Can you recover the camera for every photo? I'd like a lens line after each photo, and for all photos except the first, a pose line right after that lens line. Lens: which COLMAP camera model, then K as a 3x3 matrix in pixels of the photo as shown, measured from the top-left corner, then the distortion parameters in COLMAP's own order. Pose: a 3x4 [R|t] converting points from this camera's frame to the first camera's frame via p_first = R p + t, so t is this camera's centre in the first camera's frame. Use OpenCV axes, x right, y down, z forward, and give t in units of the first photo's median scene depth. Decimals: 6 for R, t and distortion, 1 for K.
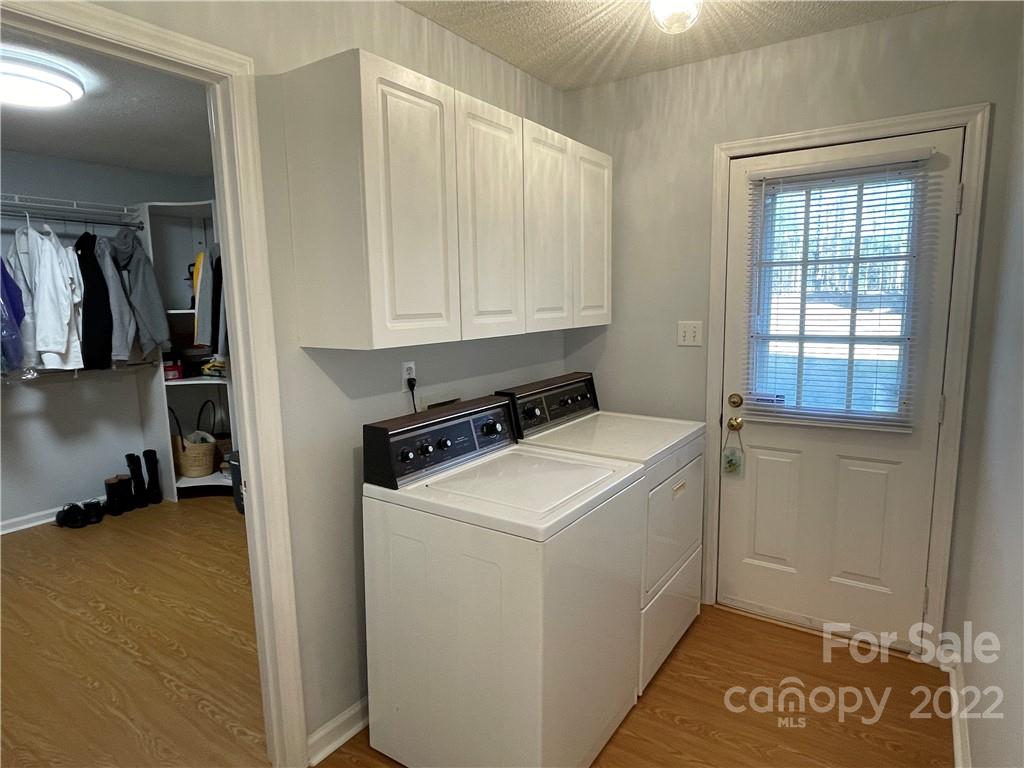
lens RADIAL K [[605.7, 0, 506.3], [0, 605.7, 387.4], [0, 0, 1]] dist [0.001079, -0.011339]
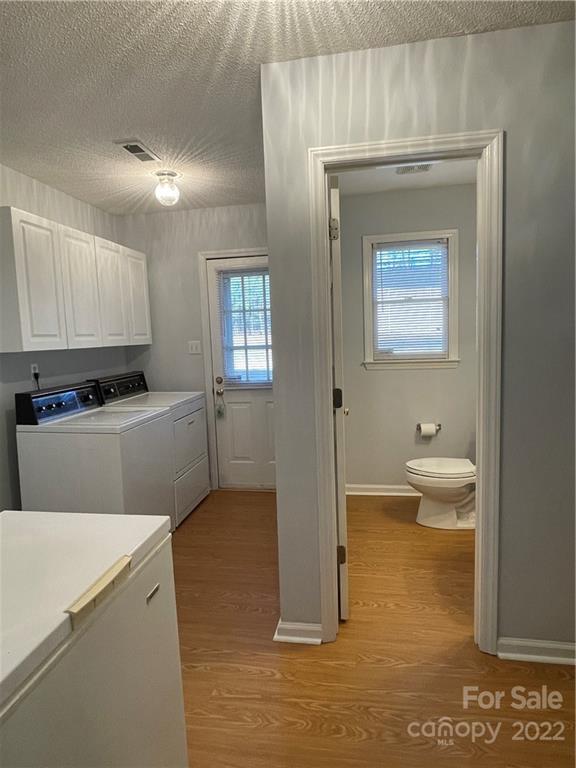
lens RADIAL K [[454.3, 0, 288.8], [0, 454.3, 385.9], [0, 0, 1]] dist [0.001079, -0.011339]
pose [[0.906890, -0.060300, 0.417030, -0.037861], [0.078173, 0.996604, -0.025894, 0.107941], [-0.414052, 0.056083, 0.908524, -0.491083]]
